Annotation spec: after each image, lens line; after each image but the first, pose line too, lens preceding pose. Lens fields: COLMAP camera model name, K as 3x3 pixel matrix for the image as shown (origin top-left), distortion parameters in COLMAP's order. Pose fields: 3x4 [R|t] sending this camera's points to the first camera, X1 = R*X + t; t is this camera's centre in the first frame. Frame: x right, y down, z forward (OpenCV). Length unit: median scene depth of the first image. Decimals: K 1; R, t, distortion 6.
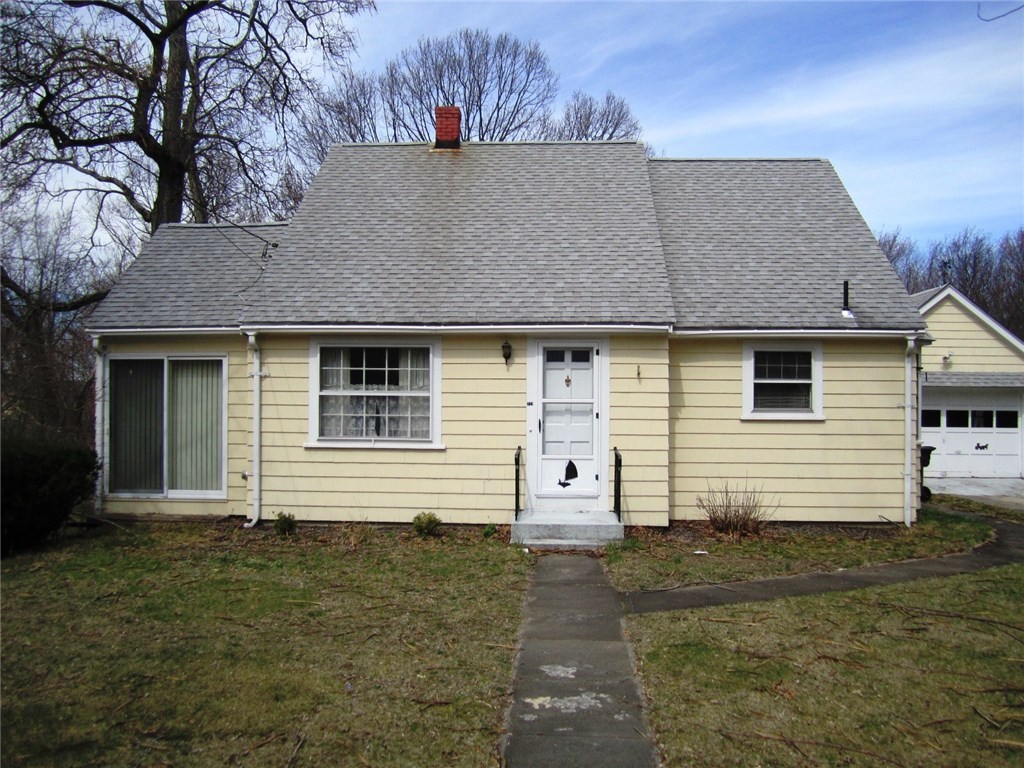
lens RADIAL K [[853.4, 0, 512.2], [0, 853.4, 387.8], [0, 0, 1]] dist [-0.050709, -0.016371]
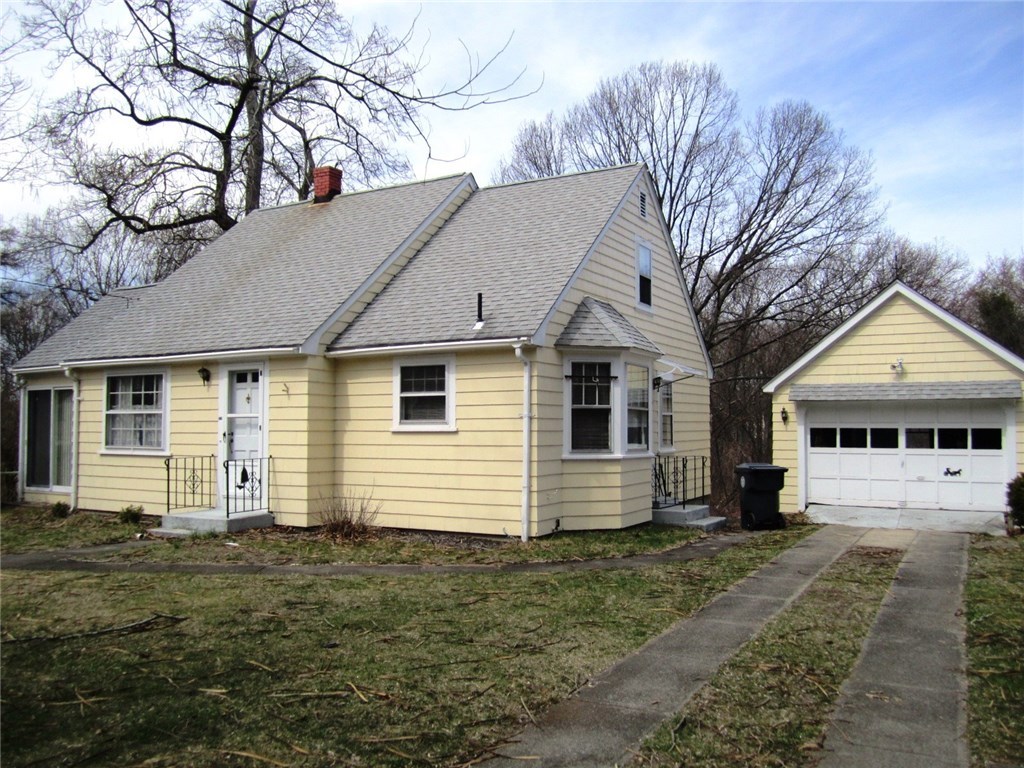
lens RADIAL K [[853.4, 0, 513.2], [0, 853.4, 388.7], [0, 0, 1]] dist [-0.050709, -0.016371]
pose [[0.898787, -0.028206, -0.437478, 0.876677], [0.010398, 0.999019, -0.043048, 0.031474], [0.438263, 0.034142, 0.898198, 0.111791]]
